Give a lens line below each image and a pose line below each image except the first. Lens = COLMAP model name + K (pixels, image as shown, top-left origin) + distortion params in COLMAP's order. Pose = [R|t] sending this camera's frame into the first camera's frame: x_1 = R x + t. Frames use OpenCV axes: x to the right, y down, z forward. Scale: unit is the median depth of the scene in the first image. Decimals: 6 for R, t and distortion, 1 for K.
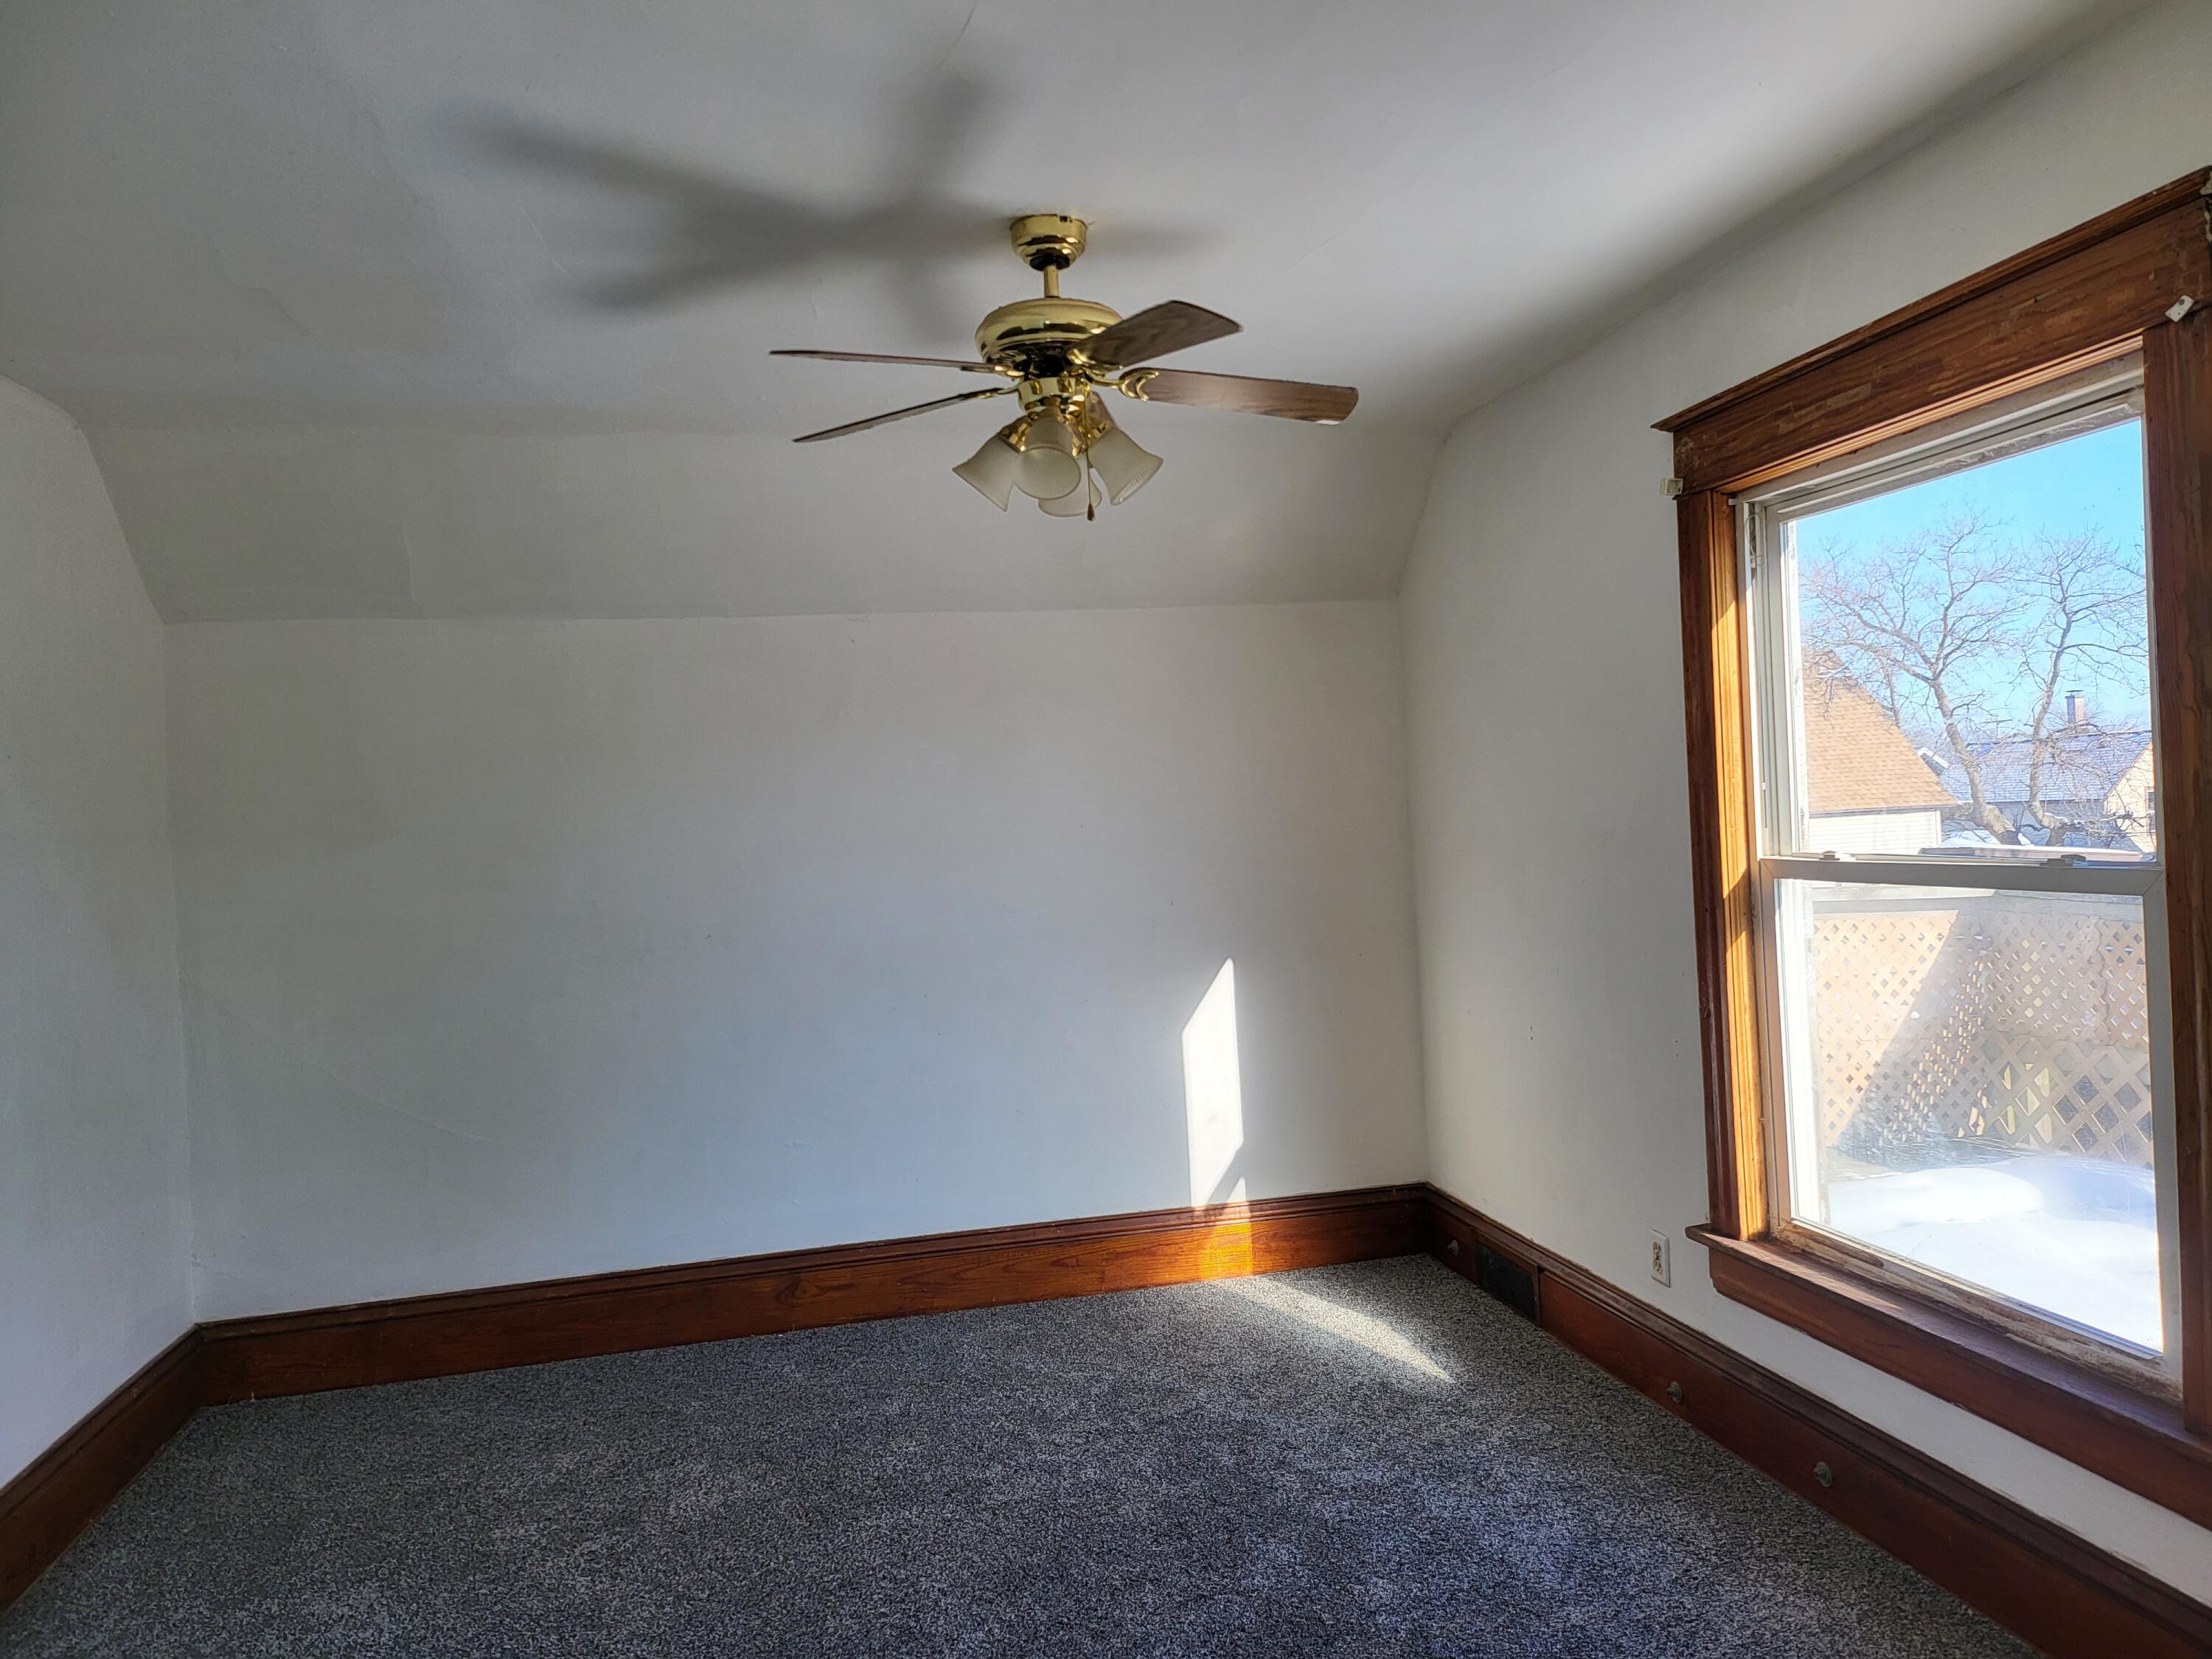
lens RADIAL K [[1573.8, 0, 1111.3], [0, 1573.8, 819.8], [0, 0, 1]] dist [0.062861, -0.061810]
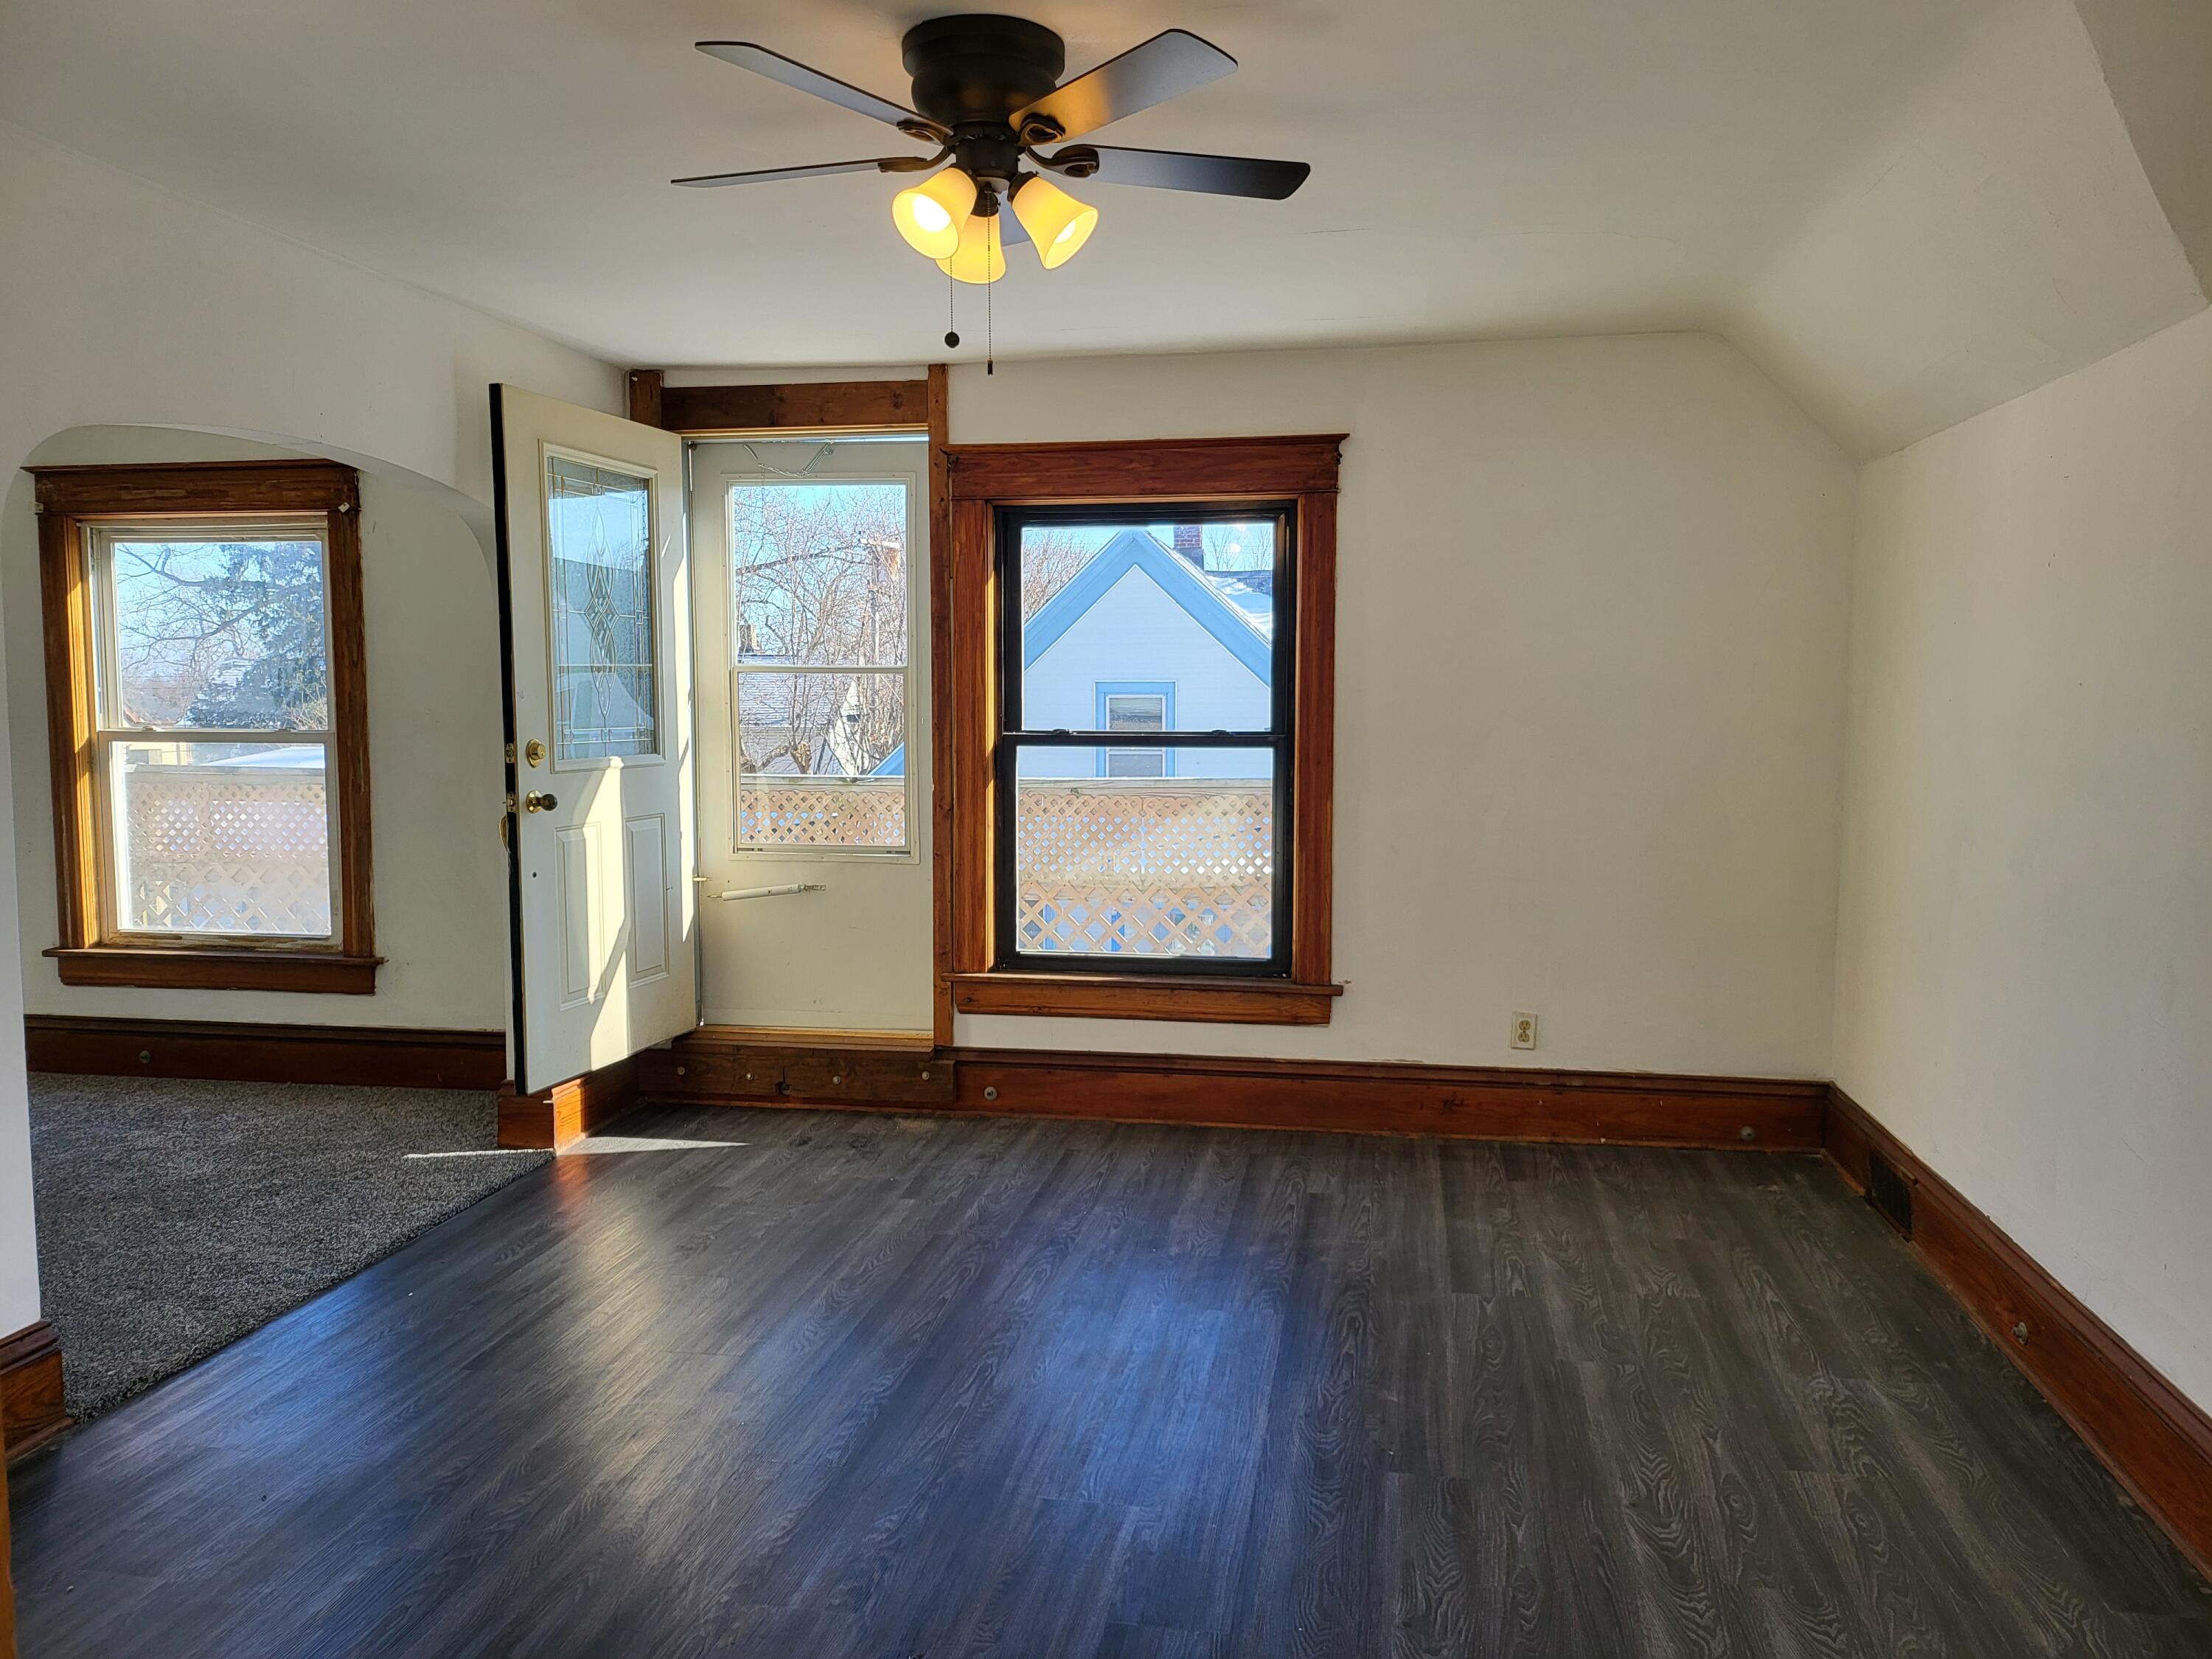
lens RADIAL K [[1573.8, 0, 1106.0], [0, 1573.8, 824.8], [0, 0, 1]] dist [0.062861, -0.061810]
pose [[0.401841, -0.027973, 0.915282, -0.772735], [-0.017246, 0.999125, 0.038108, 0.042012], [-0.915547, -0.031098, 0.401007, -0.745613]]
